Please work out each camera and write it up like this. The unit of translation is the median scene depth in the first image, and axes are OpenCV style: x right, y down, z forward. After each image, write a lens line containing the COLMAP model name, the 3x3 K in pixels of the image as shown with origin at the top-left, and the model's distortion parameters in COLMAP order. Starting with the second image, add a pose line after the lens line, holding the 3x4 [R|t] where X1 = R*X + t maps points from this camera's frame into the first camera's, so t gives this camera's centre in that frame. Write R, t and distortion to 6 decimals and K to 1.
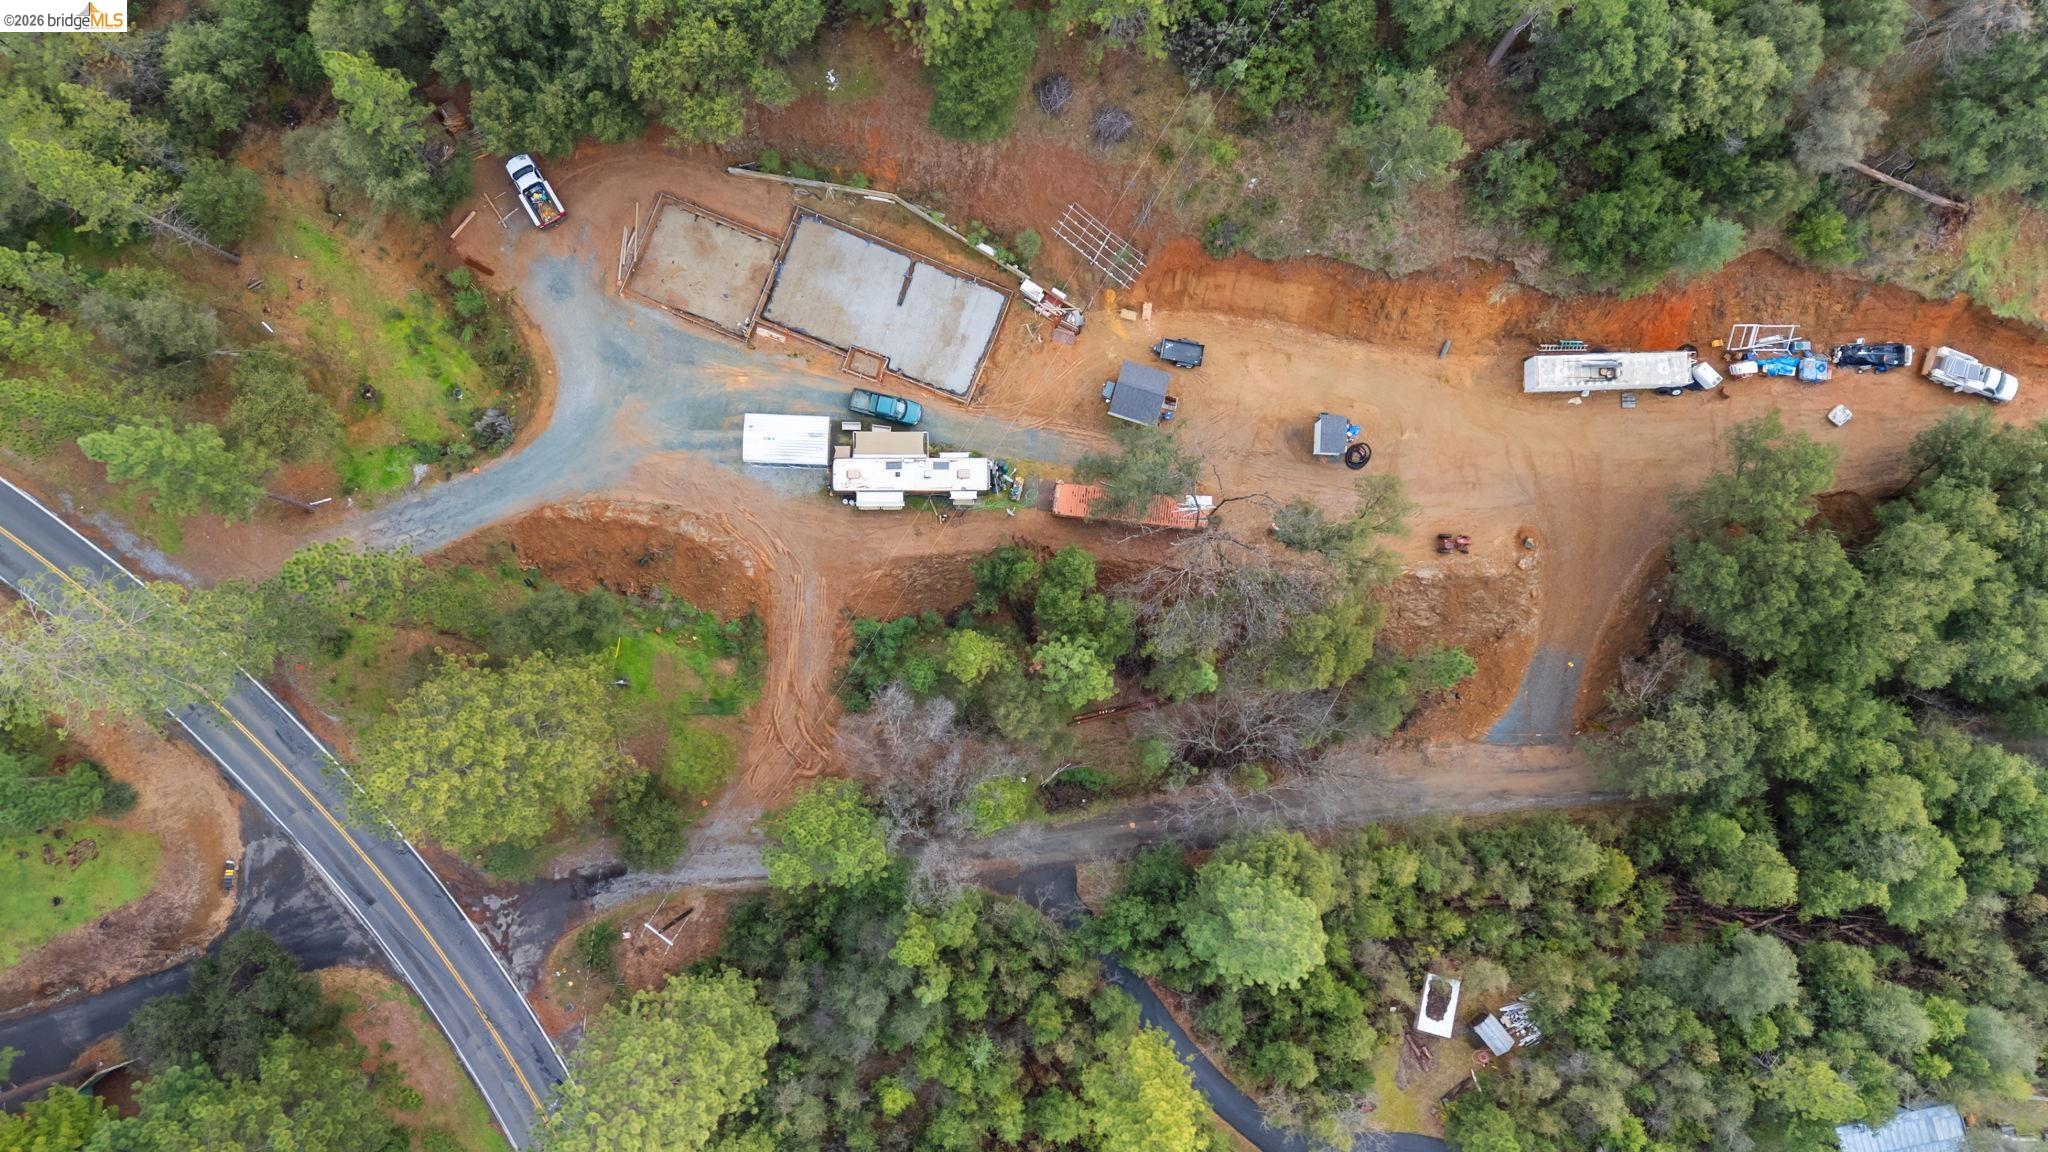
lens RADIAL K [[1520.3, 0, 1030.7], [0, 1520.3, 578.7], [0, 0, 1]] dist [0.129309, -0.150564]
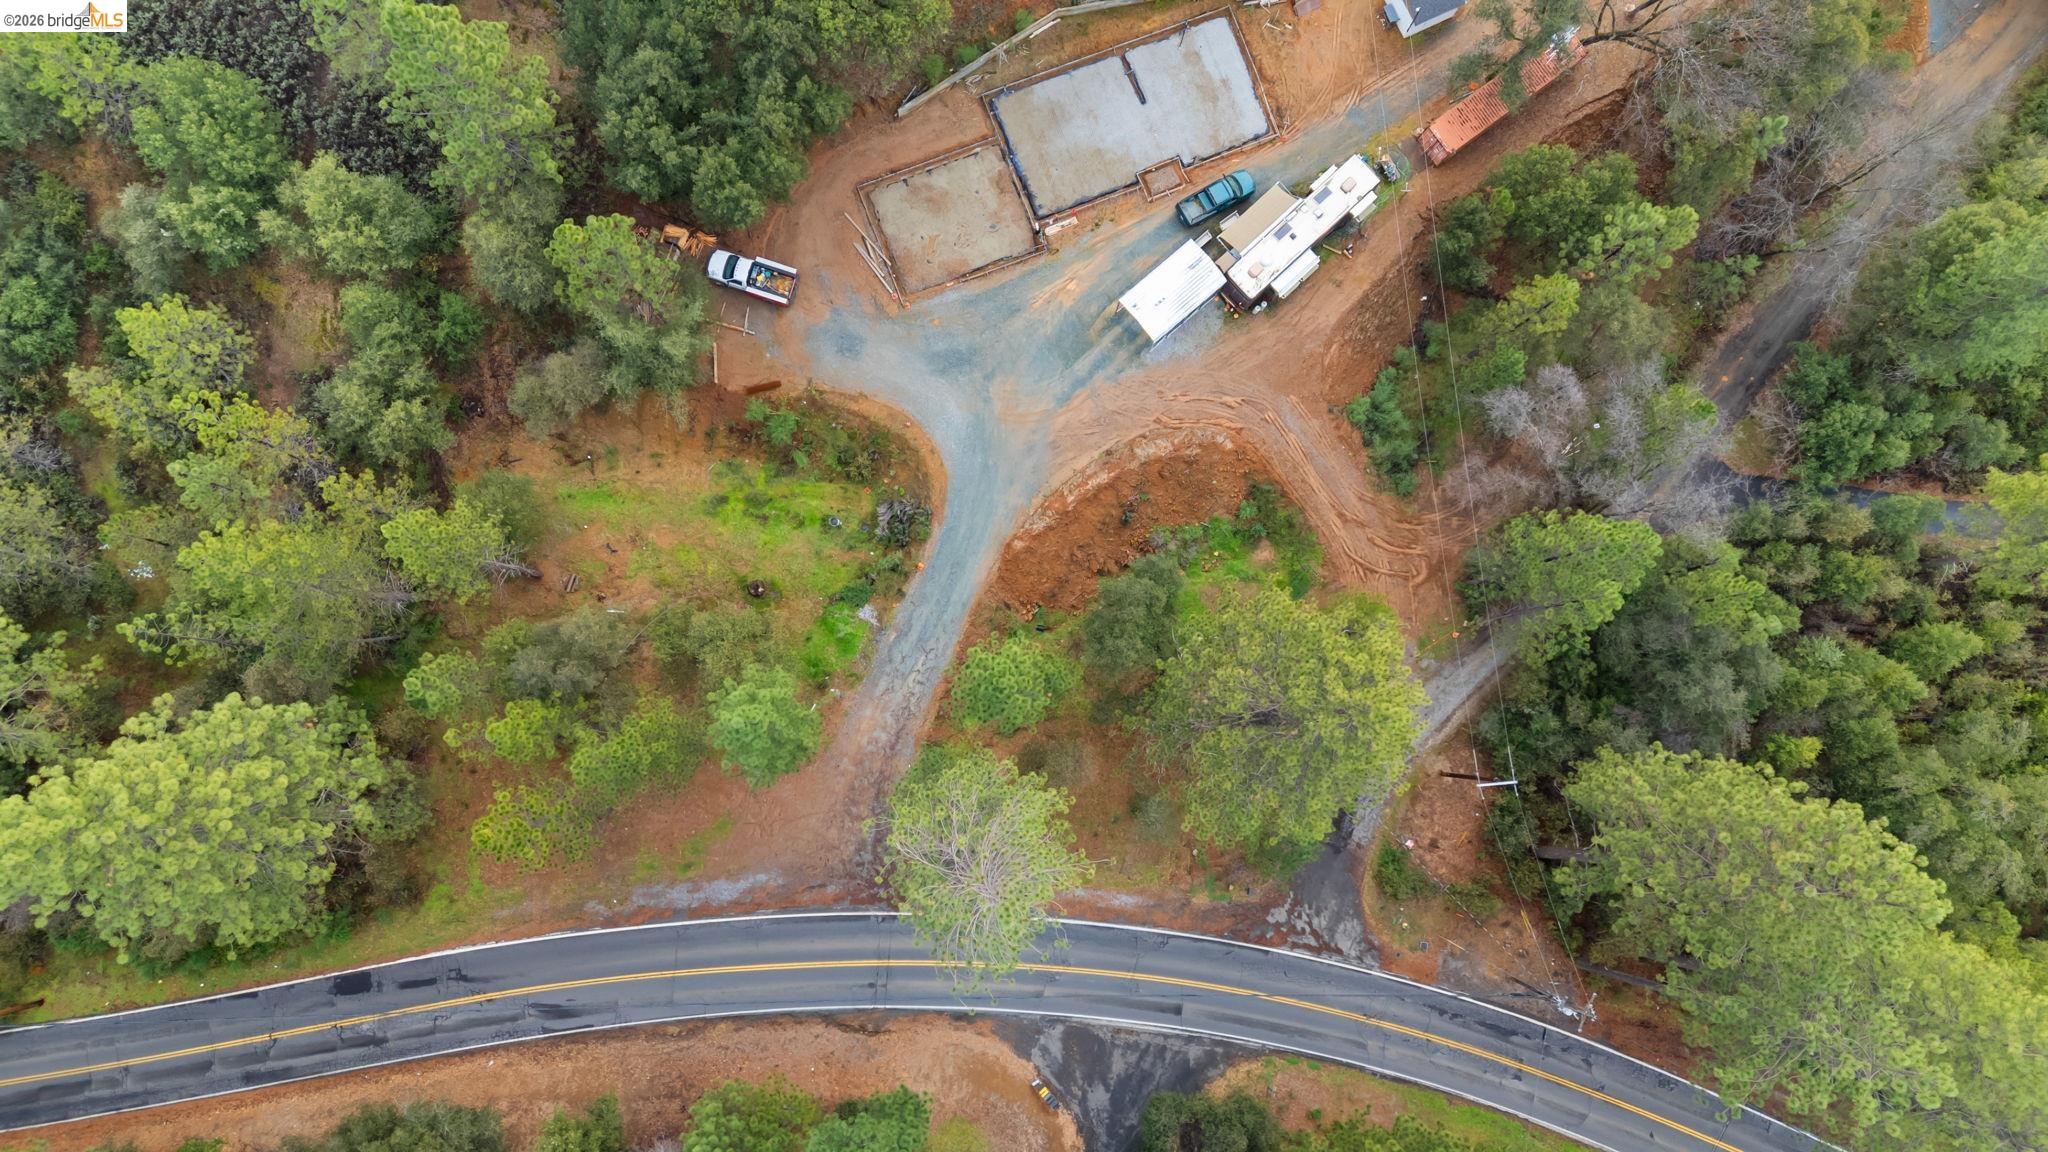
lens RADIAL K [[1520.3, 0, 1030.7], [0, 1520.3, 578.7], [0, 0, 1]] dist [0.129309, -0.150564]
pose [[0.738189, -0.669884, 0.079578, -0.387839], [0.670019, 0.741779, 0.028964, -0.048247], [-0.078432, 0.031938, 0.996408, 0.146809]]
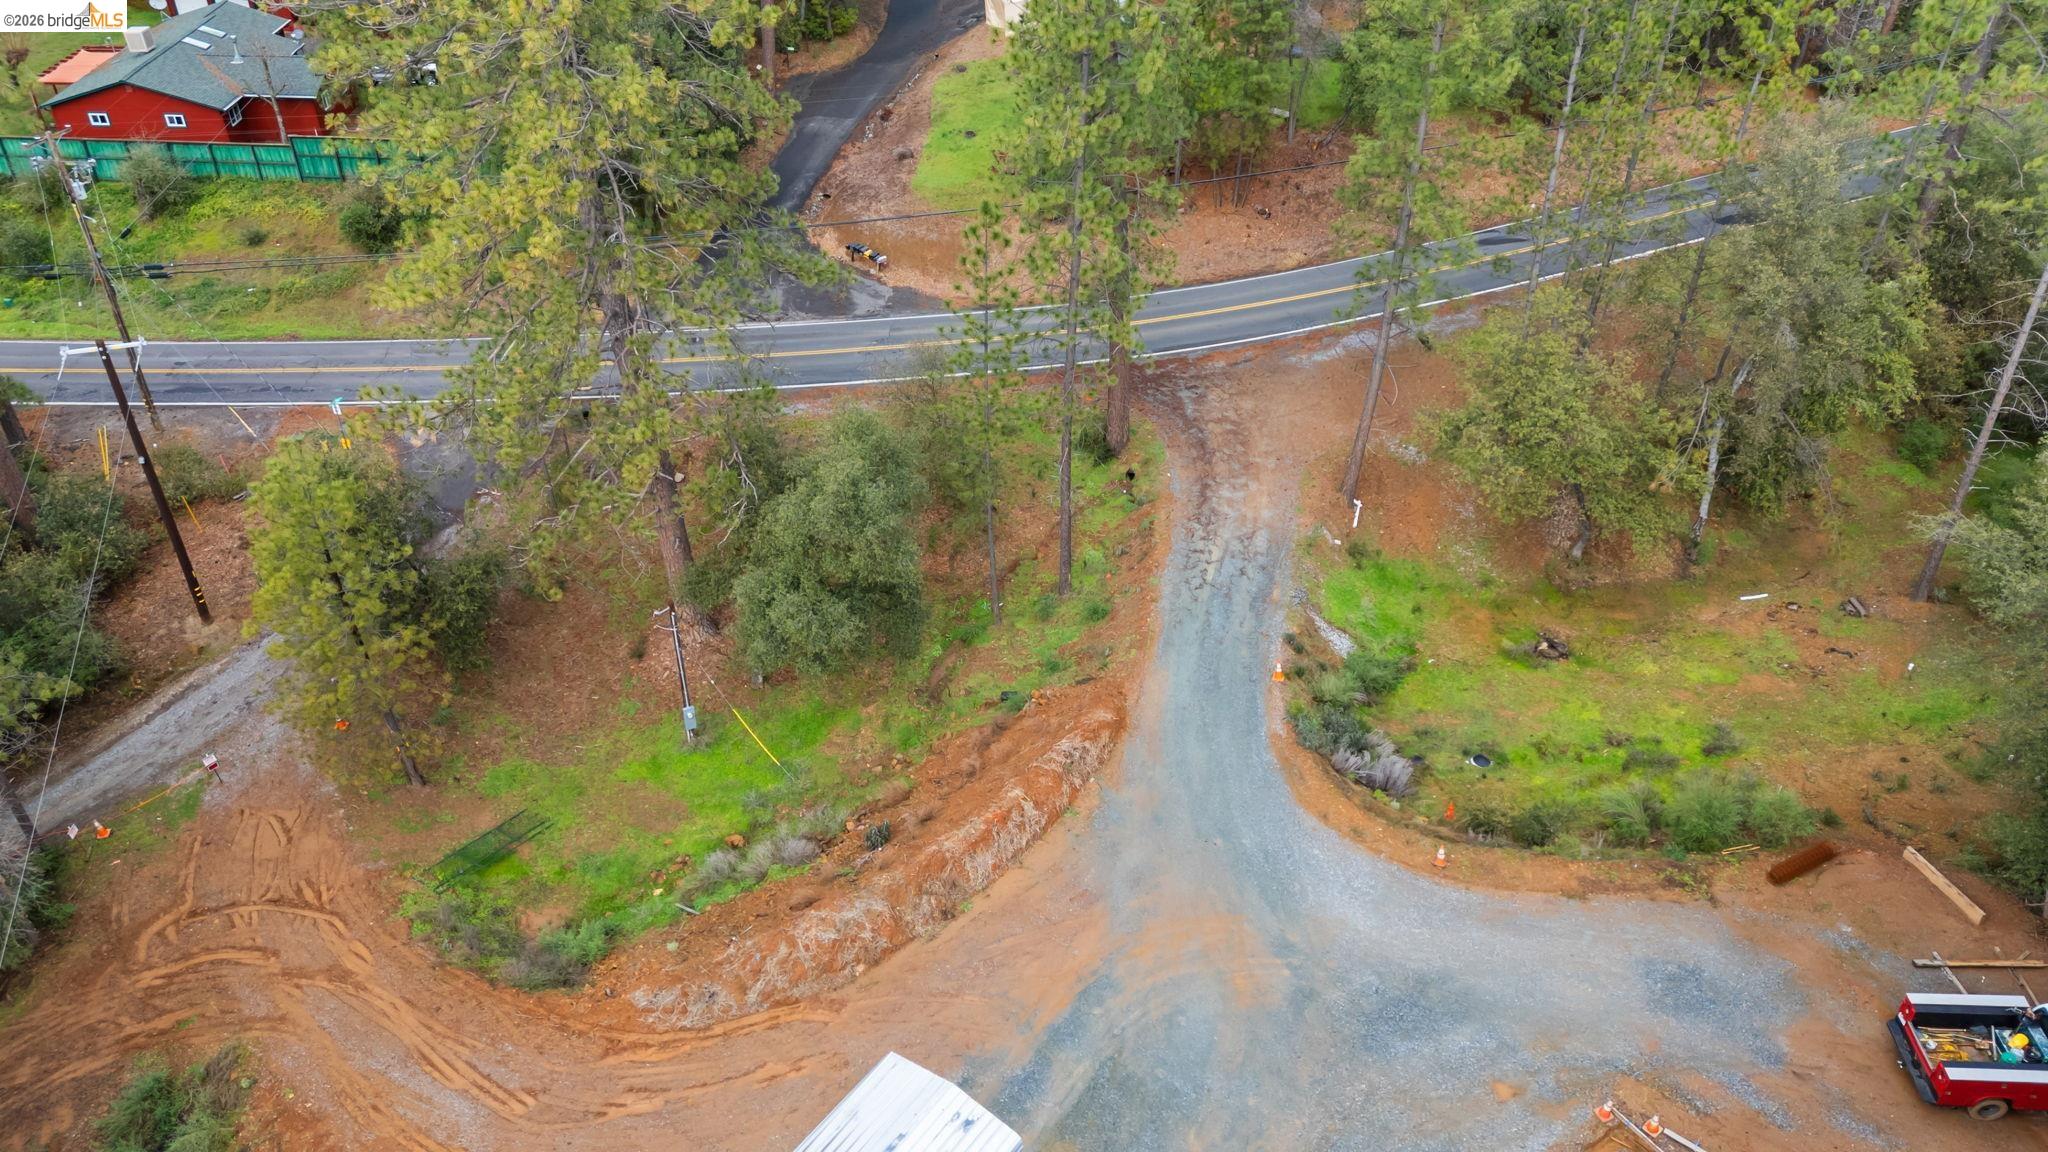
lens RADIAL K [[1520.3, 0, 1030.7], [0, 1520.3, 578.7], [0, 0, 1]] dist [0.129309, -0.150564]
pose [[-0.554322, 0.476556, -0.682365, -0.045948], [-0.831577, -0.282892, 0.477967, -0.208102], [0.034742, 0.832386, 0.553106, 0.745728]]
